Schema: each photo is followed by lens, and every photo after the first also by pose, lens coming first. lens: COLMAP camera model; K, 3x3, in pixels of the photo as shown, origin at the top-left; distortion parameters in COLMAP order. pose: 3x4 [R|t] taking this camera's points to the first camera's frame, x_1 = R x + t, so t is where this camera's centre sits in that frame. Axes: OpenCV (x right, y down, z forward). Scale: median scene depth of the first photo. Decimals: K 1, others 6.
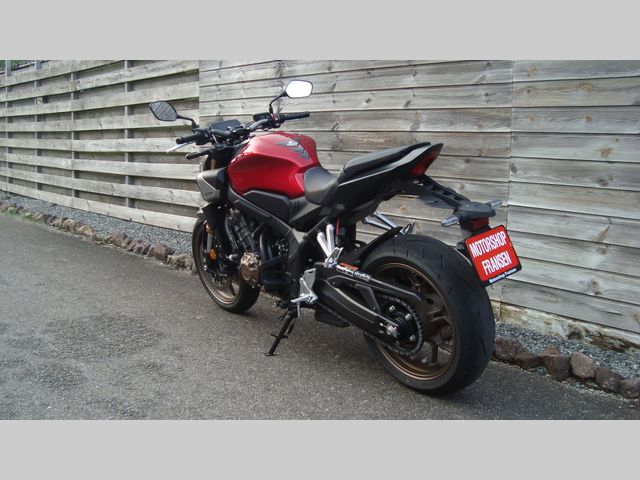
lens RADIAL K [[629.1, 0, 319.5], [0, 629.1, 227.1], [0, 0, 1]] dist [-0.217509, 0.258019]
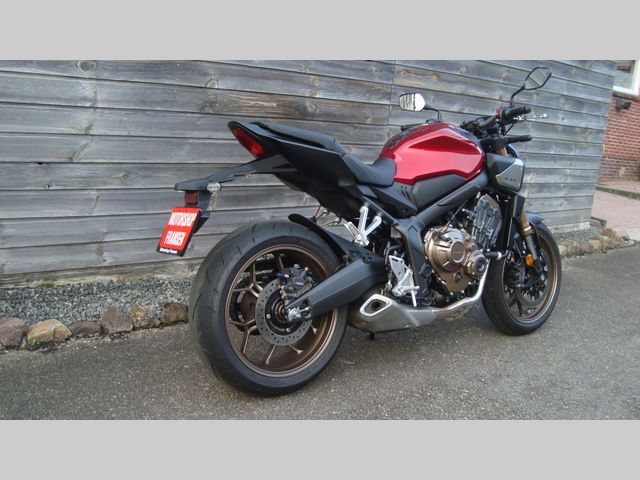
lens RADIAL K [[629.1, 0, 319.5], [0, 629.1, 227.1], [0, 0, 1]] dist [-0.217509, 0.258019]
pose [[0.078735, -0.229130, 0.970206, -0.849227], [0.026886, 0.973362, 0.227694, -0.179413], [-0.996533, 0.008158, 0.082799, 0.918438]]
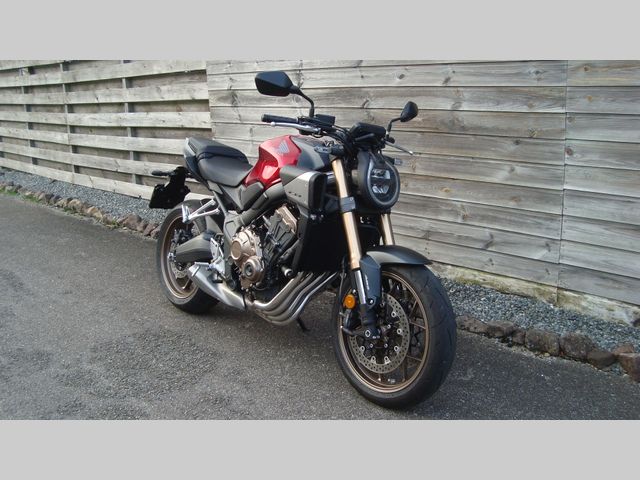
lens RADIAL K [[629.1, 0, 319.5], [0, 629.1, 227.1], [0, 0, 1]] dist [-0.217509, 0.258019]
pose [[0.997174, -0.073593, 0.015096, -0.081885], [0.071426, 0.991016, 0.113075, -0.100084], [-0.023282, -0.111678, 0.993472, 0.055077]]
